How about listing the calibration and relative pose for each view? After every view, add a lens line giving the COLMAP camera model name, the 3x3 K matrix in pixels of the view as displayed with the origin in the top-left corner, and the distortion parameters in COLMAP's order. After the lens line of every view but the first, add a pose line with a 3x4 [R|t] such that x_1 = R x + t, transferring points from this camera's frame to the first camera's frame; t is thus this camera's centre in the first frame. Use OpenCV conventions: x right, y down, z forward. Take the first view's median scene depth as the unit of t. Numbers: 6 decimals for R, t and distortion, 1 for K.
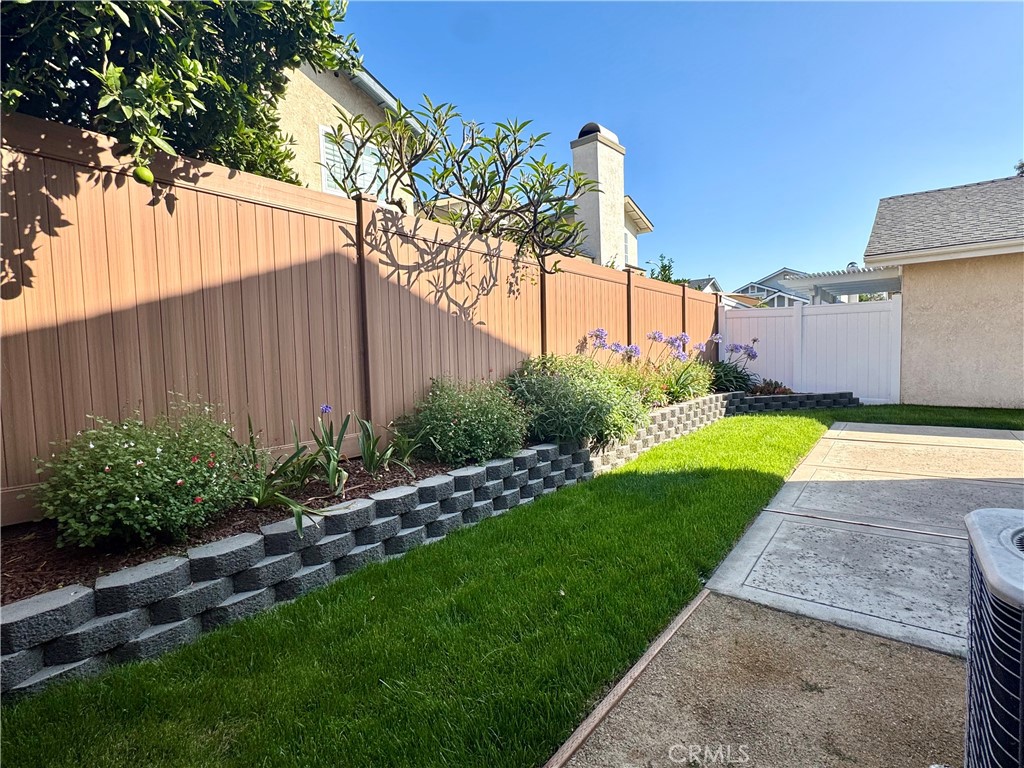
lens RADIAL K [[495.0, 0, 512.2], [0, 495.0, 380.8], [0, 0, 1]] dist [-0.003281, 0.000002]
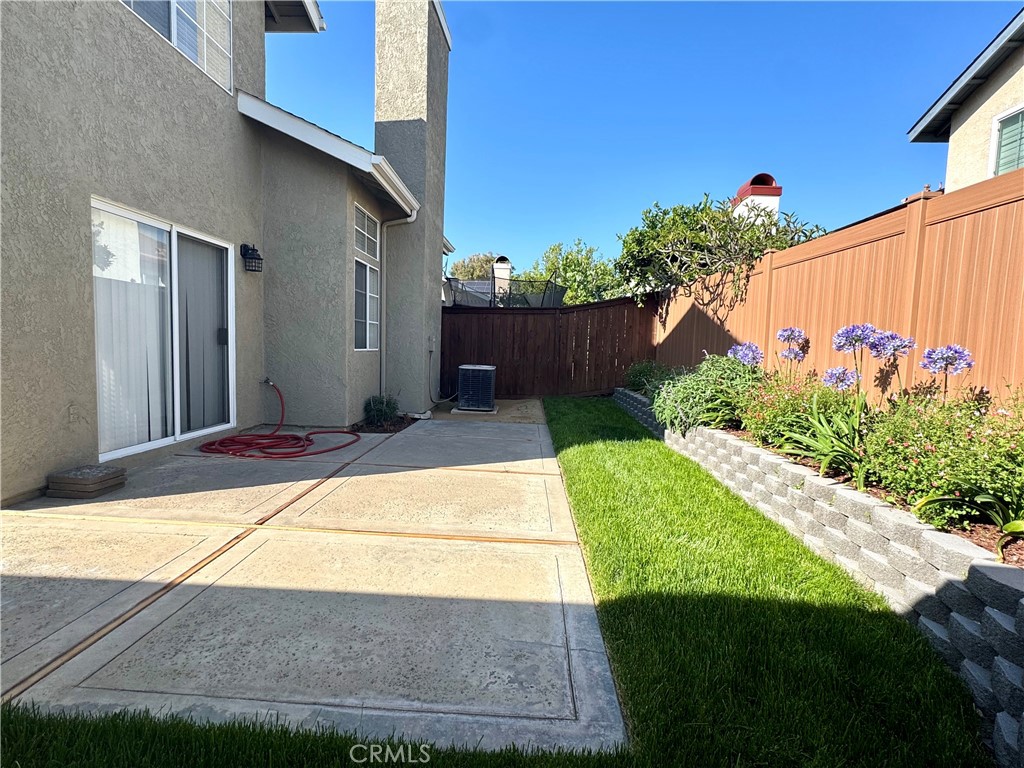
lens RADIAL K [[495.0, 0, 512.6], [0, 495.0, 383.9], [0, 0, 1]] dist [-0.003281, 0.000002]
pose [[-0.803142, 0.054714, -0.593270, 1.387417], [-0.043406, 0.987755, 0.149856, -0.163804], [0.594204, 0.146107, -0.790932, 1.917453]]
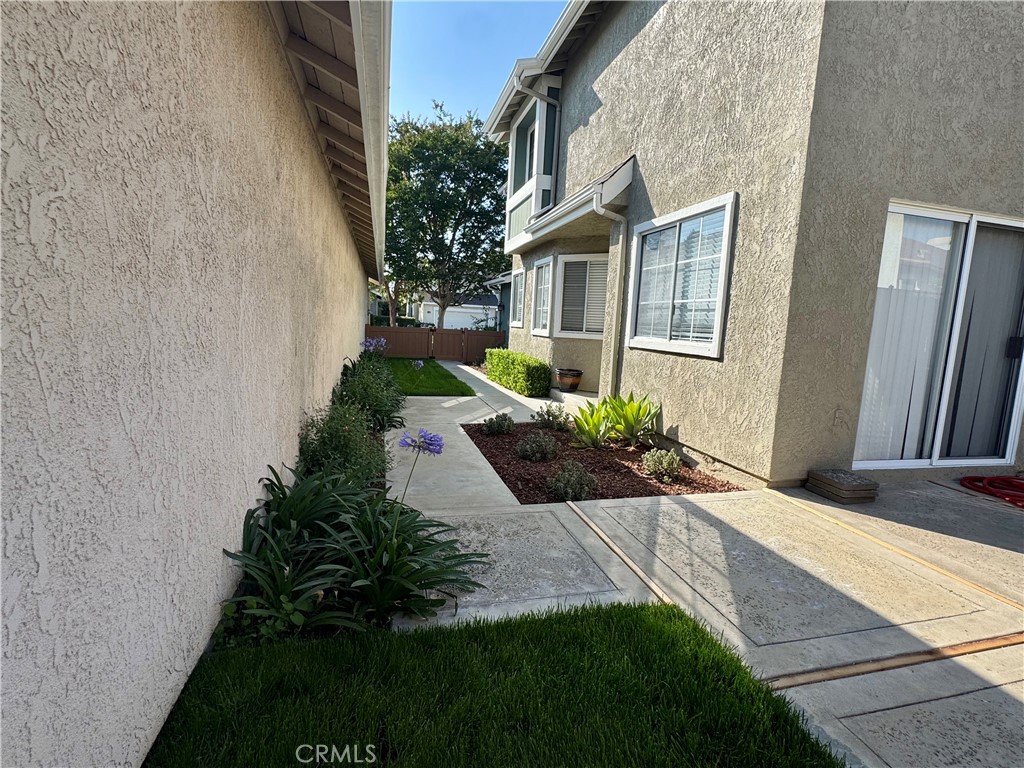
lens RADIAL K [[495.0, 0, 513.2], [0, 495.0, 383.5], [0, 0, 1]] dist [-0.003281, 0.000002]
pose [[-0.802284, -0.080916, 0.591433, 1.442706], [0.015577, 0.987595, 0.156247, -0.160027], [-0.596740, 0.134567, -0.791071, 1.837944]]
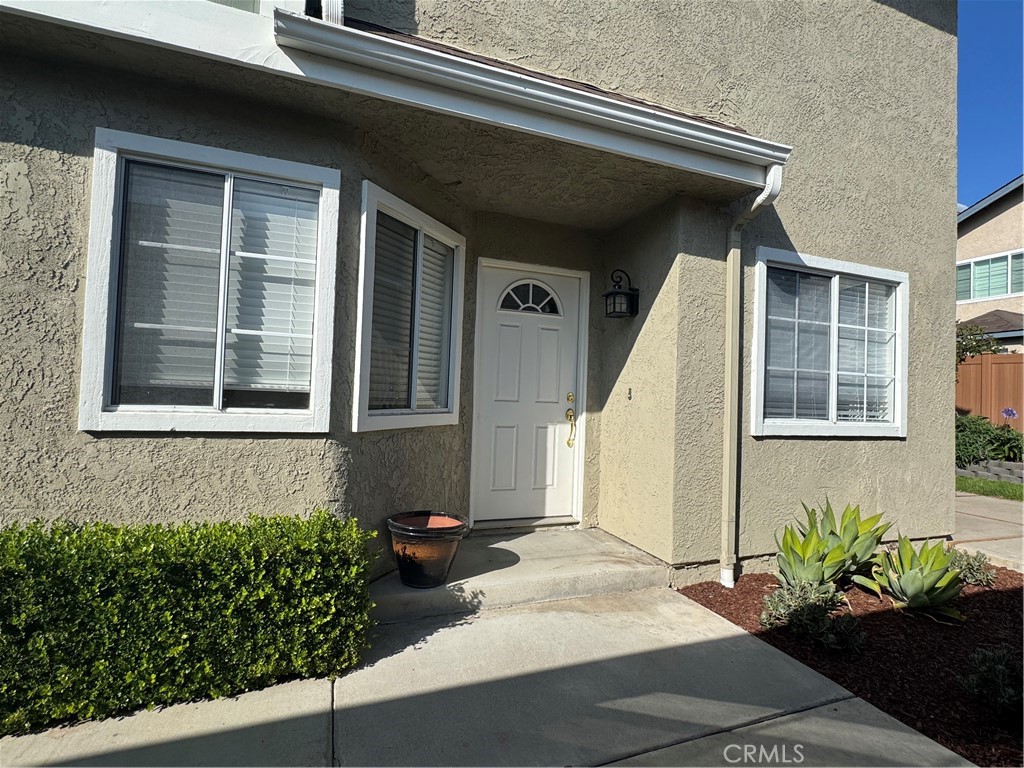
lens RADIAL K [[495.0, 0, 517.7], [0, 495.0, 385.3], [0, 0, 1]] dist [-0.003281, 0.000002]
pose [[-0.515541, -0.006987, -0.856836, 2.950898], [-0.073155, 0.996675, 0.035889, -0.128331], [0.853736, 0.081184, -0.514338, 0.622163]]
